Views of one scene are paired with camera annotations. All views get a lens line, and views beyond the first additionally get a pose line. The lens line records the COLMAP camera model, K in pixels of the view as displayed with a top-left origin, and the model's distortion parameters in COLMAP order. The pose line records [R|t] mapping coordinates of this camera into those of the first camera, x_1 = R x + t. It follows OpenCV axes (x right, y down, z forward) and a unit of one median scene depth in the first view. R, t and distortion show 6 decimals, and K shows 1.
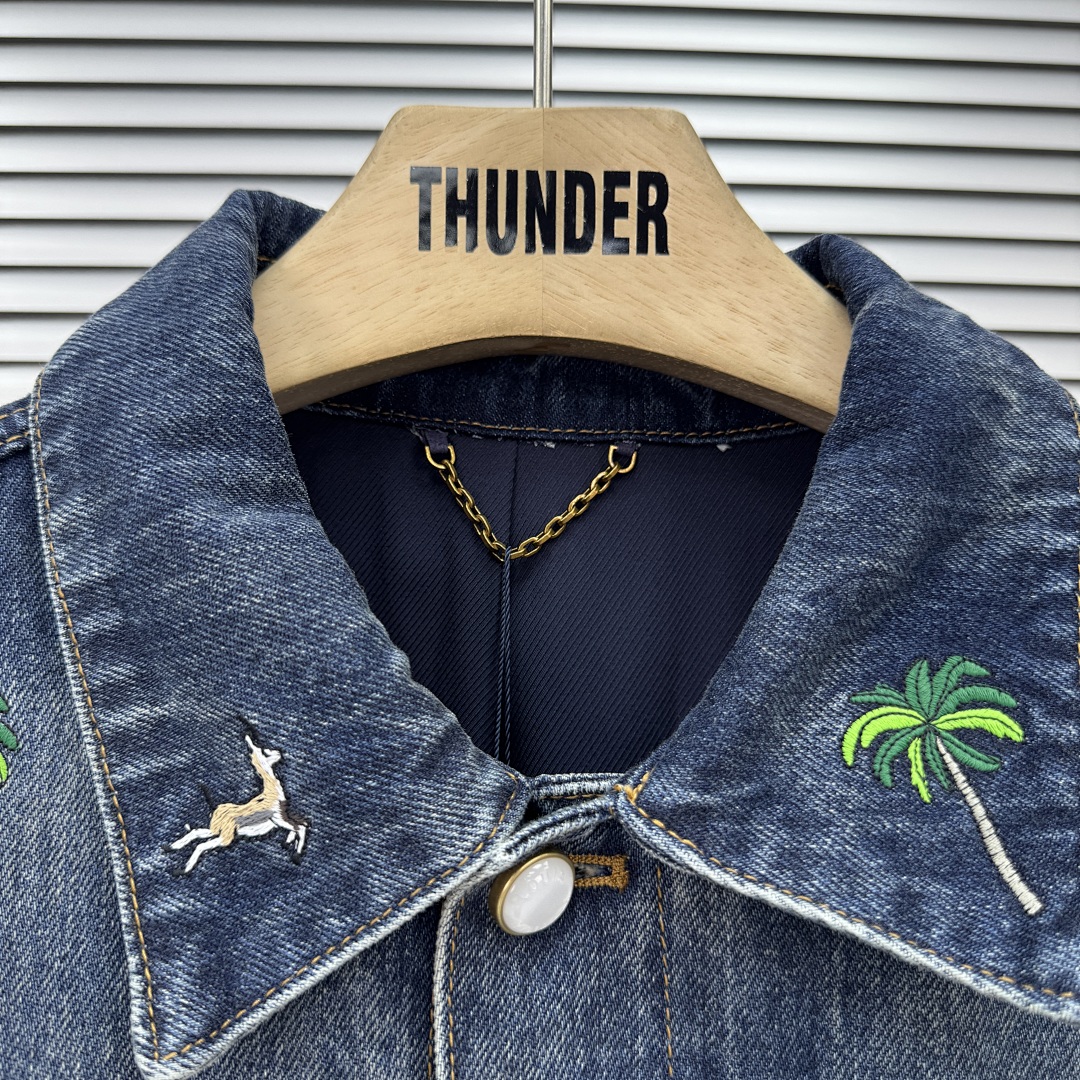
lens RADIAL K [[1015.5, 0, 540.0], [0, 1015.5, 540.0], [0, 0, 1]] dist [0.139065, -0.343311]
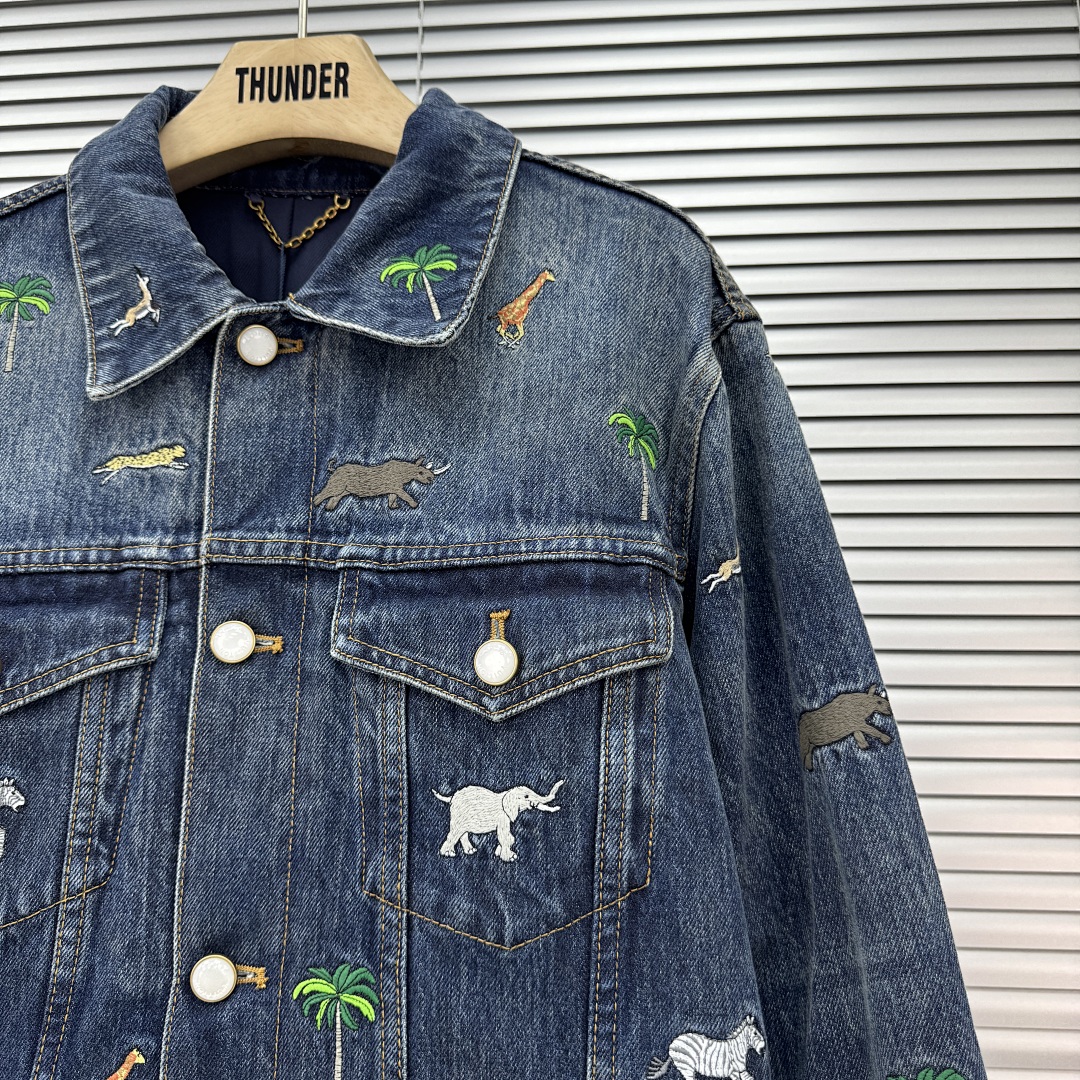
lens RADIAL K [[1015.5, 0, 540.0], [0, 1015.5, 540.0], [0, 0, 1]] dist [0.139065, -0.343311]
pose [[0.991918, -0.015829, -0.125888, 0.918782], [0.005782, 0.996796, -0.079780, 0.969943], [0.126748, 0.078407, 0.988831, -1.198895]]
